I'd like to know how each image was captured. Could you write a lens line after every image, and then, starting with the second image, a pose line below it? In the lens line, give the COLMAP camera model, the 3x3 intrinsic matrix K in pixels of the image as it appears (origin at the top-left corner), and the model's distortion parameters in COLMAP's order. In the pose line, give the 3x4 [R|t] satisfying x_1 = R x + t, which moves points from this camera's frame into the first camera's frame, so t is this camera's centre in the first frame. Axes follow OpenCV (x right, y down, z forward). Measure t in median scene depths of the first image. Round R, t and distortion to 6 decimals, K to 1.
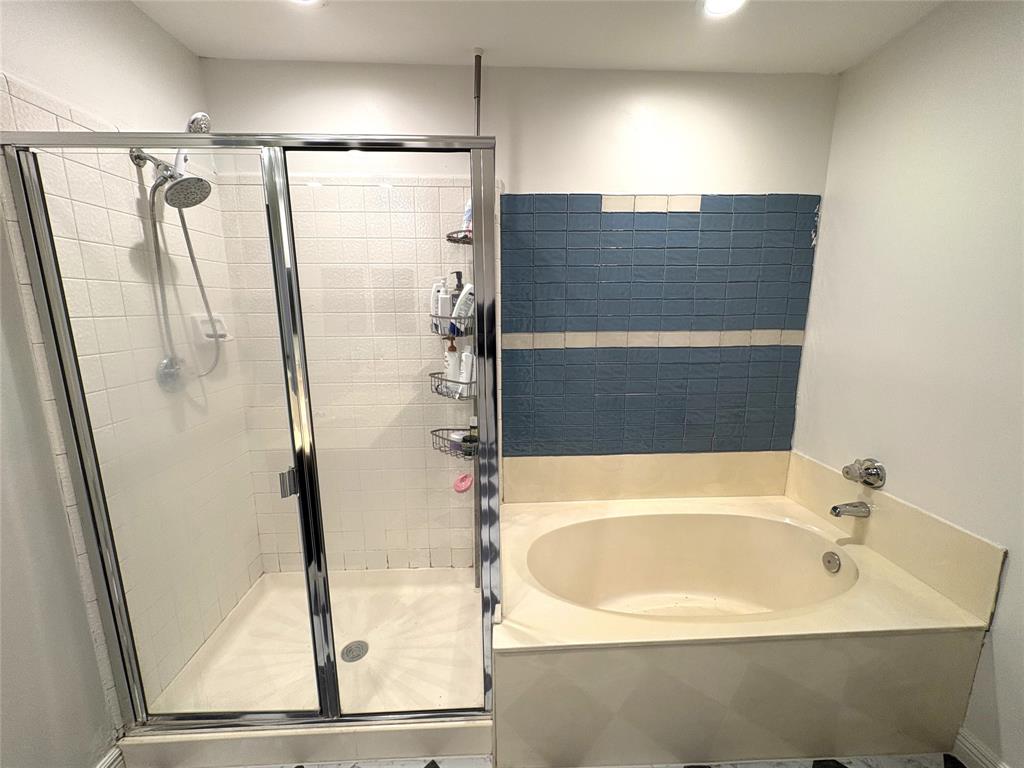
lens RADIAL K [[409.8, 0, 511.0], [0, 409.8, 381.6], [0, 0, 1]] dist [0.001194, 0.000446]
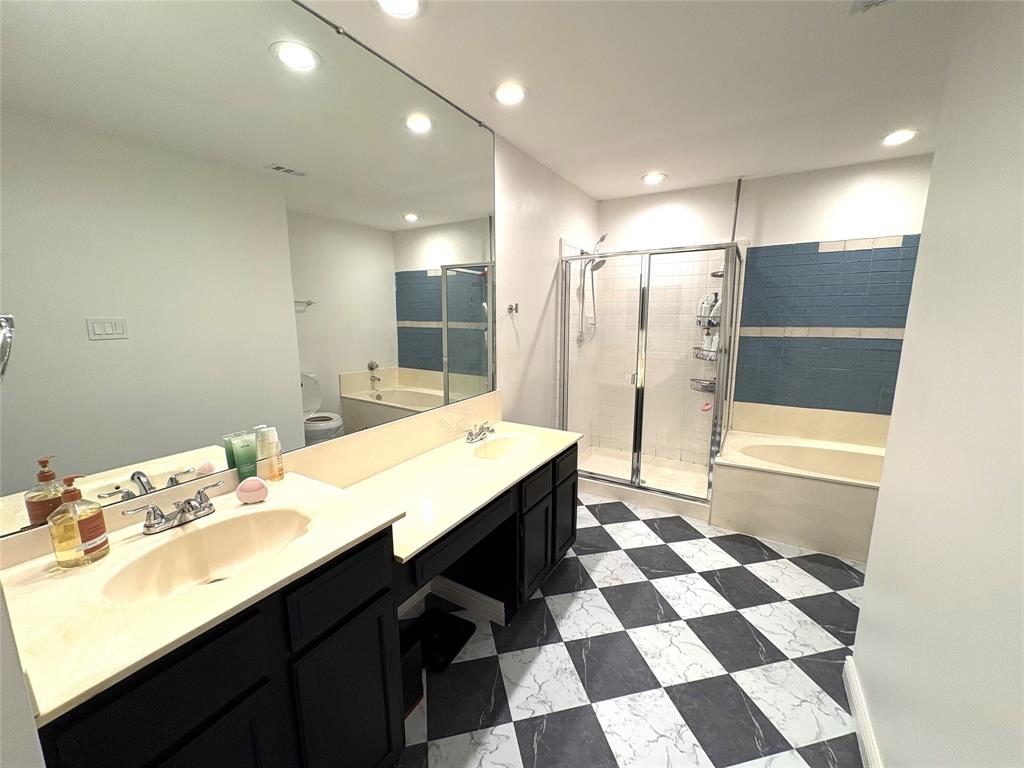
lens RADIAL K [[409.8, 0, 511.0], [0, 409.8, 381.6], [0, 0, 1]] dist [0.001194, 0.000446]
pose [[0.833857, 0.095309, -0.543690, 0.143105], [-0.088348, 0.995327, 0.038982, 0.140835], [0.544865, 0.015529, 0.838380, -1.042409]]
